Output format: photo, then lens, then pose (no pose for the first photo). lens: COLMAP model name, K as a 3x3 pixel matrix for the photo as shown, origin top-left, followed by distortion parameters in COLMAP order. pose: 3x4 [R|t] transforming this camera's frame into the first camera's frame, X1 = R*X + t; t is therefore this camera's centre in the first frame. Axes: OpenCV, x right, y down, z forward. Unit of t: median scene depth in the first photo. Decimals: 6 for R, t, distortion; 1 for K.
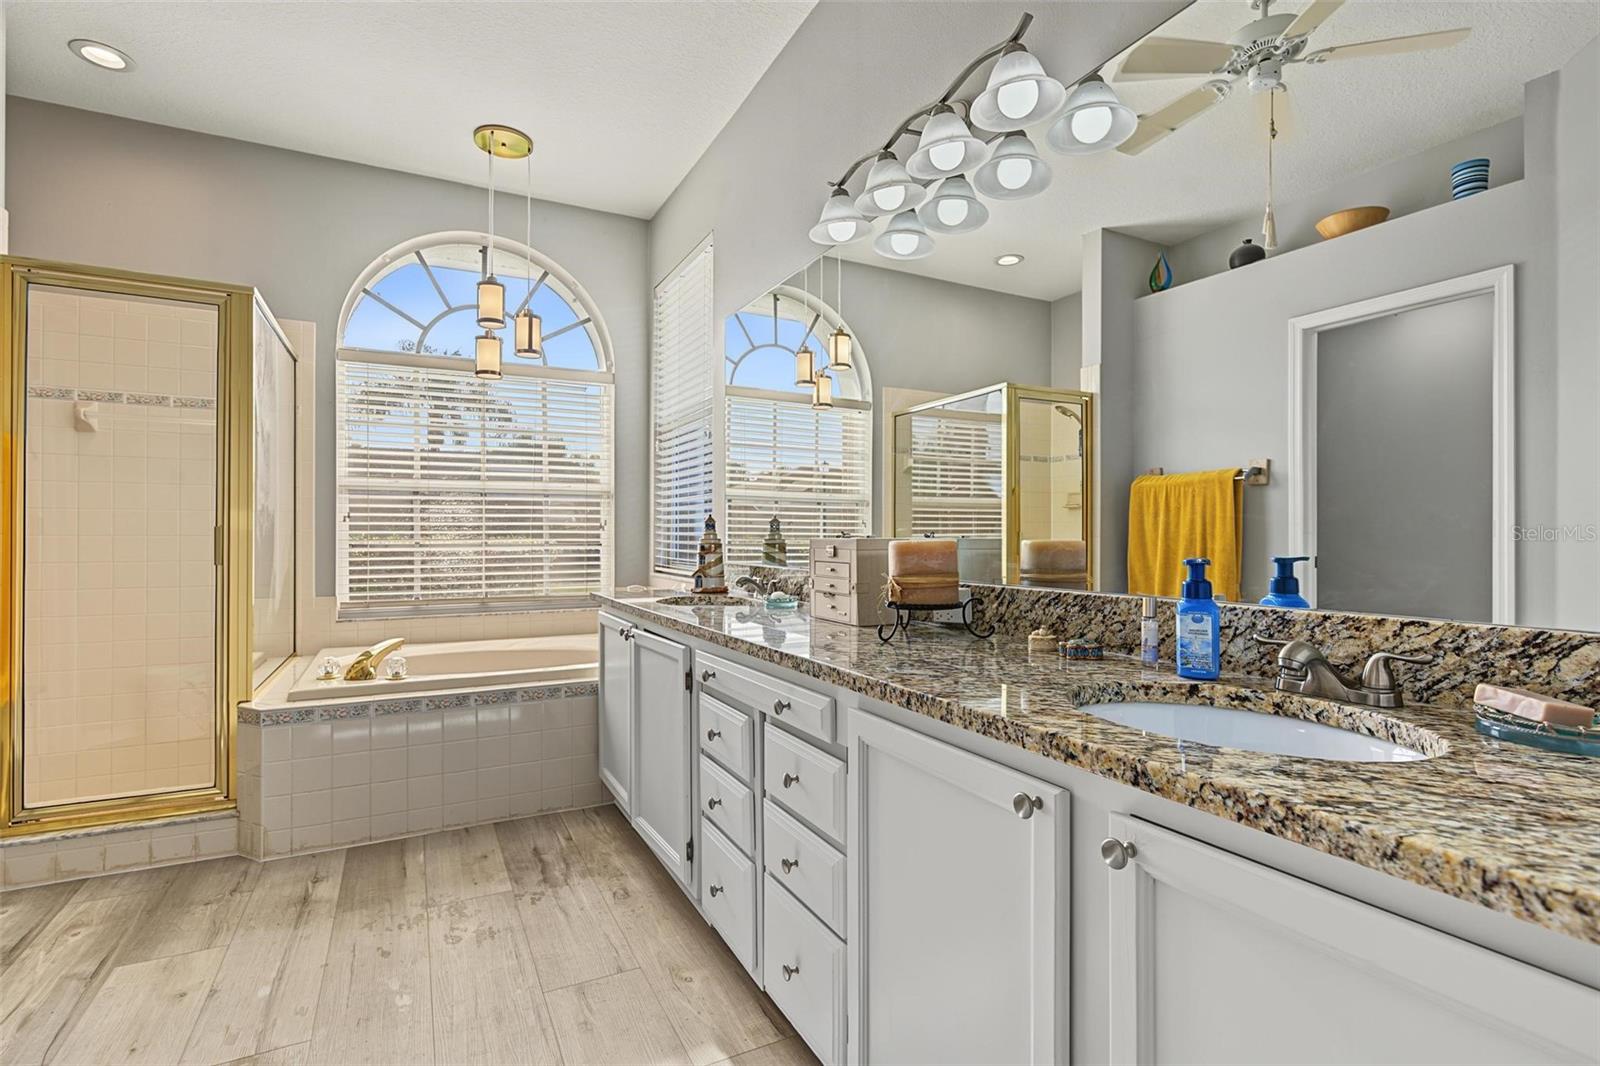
lens RADIAL K [[769.1, 0, 807.0], [0, 769.1, 535.3], [0, 0, 1]] dist [-0.007793, 0.001220]
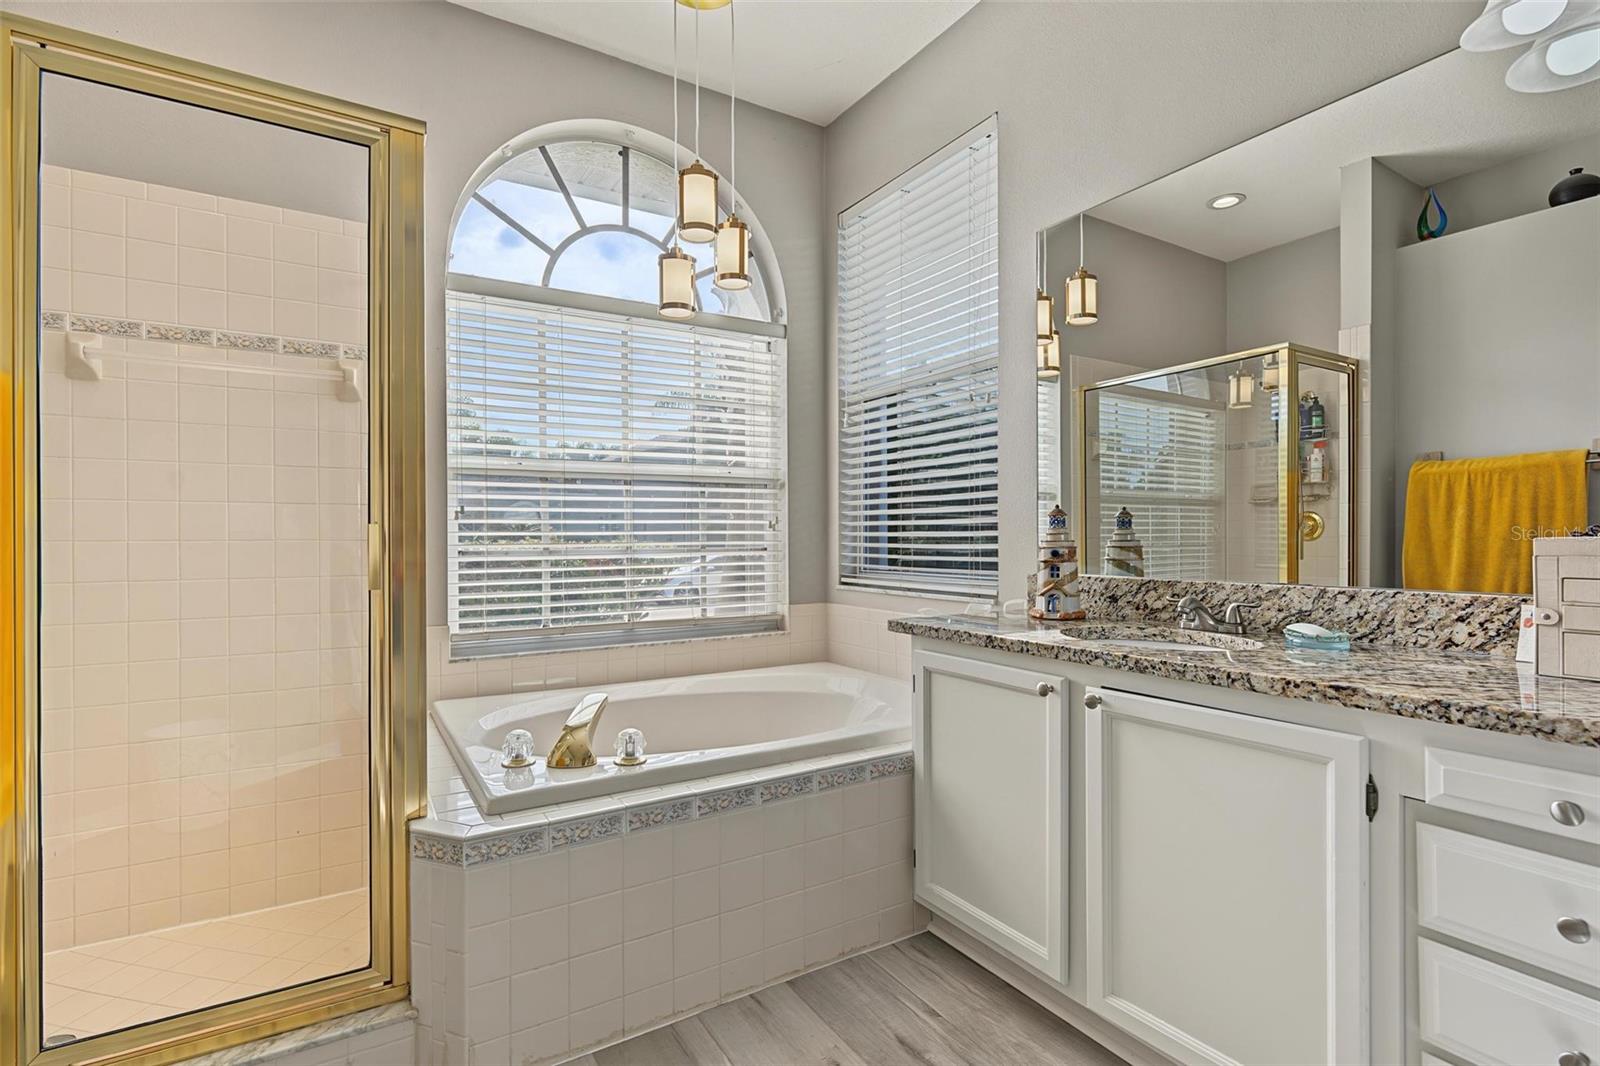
lens RADIAL K [[769.1, 0, 794.2], [0, 769.1, 539.1], [0, 0, 1]] dist [-0.007793, 0.001220]
pose [[0.997561, -0.004904, 0.069628, -0.376367], [0.004788, 0.999987, 0.001840, 0.001016], [-0.069636, -0.001502, 0.997571, 0.301931]]
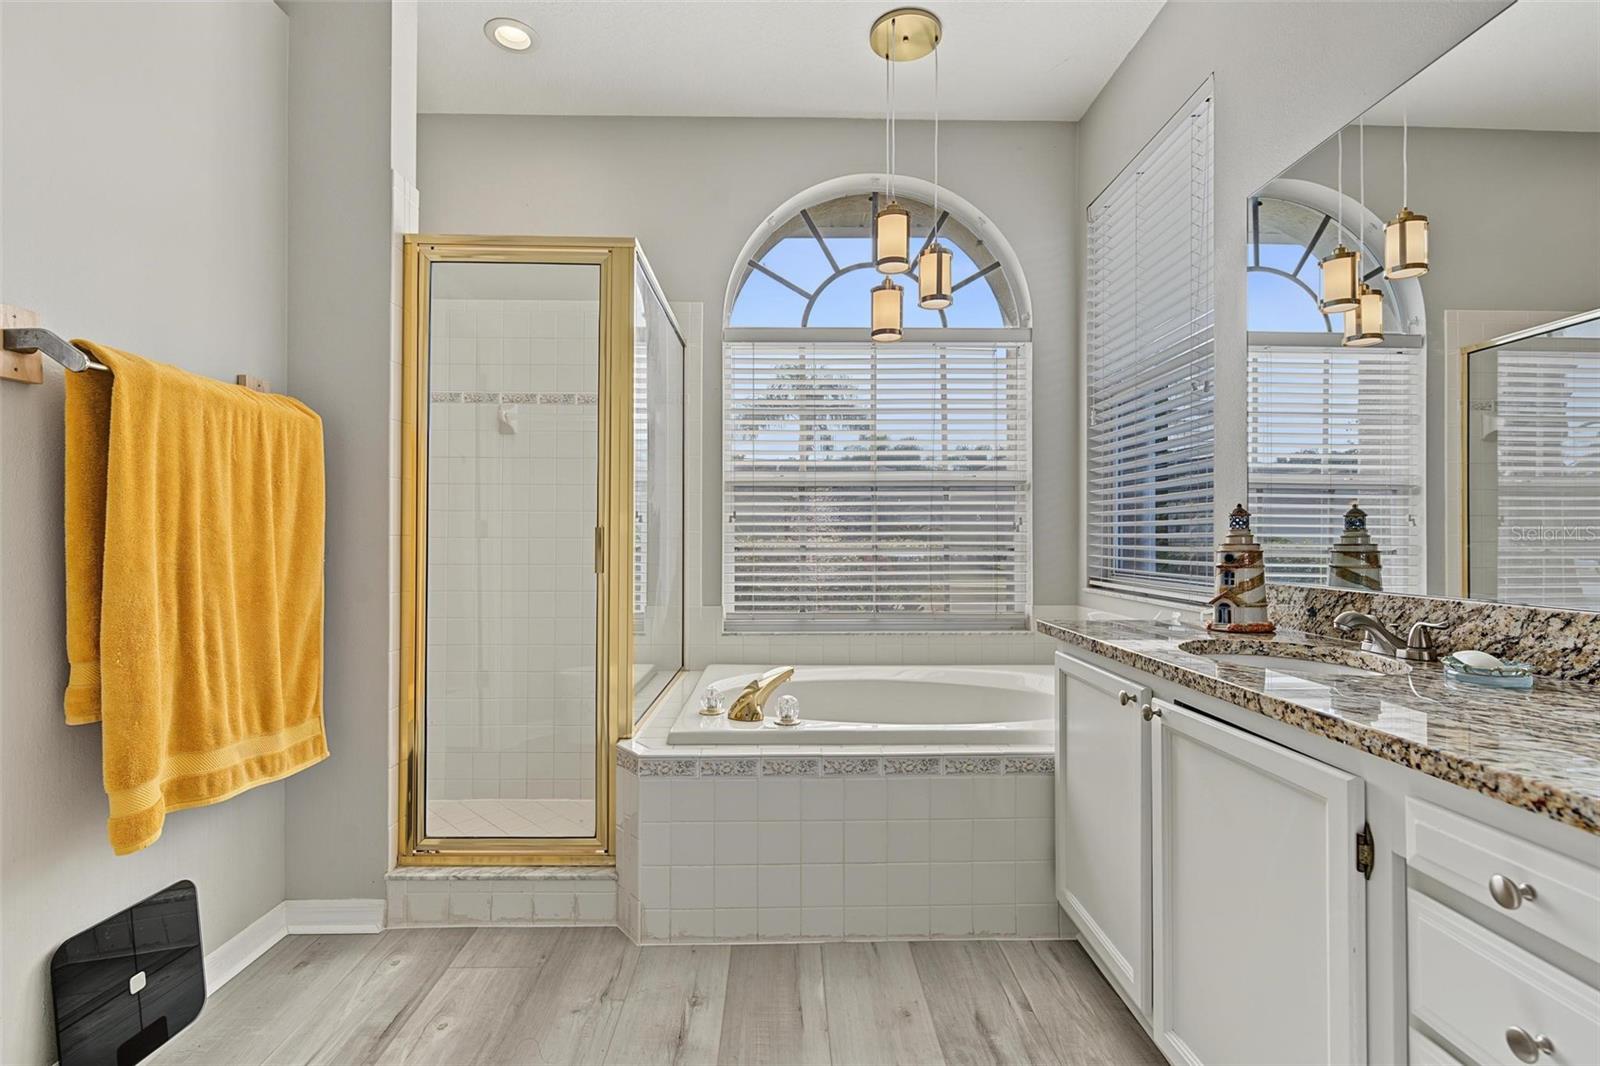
lens RADIAL K [[769.1, 0, 787.2], [0, 769.1, 524.4], [0, 0, 1]] dist [-0.007793, 0.001220]
pose [[0.890636, -0.007031, -0.454662, -0.154938], [-0.000339, 0.999870, -0.016126, -0.000824], [0.454716, 0.014516, 0.890518, 0.262360]]
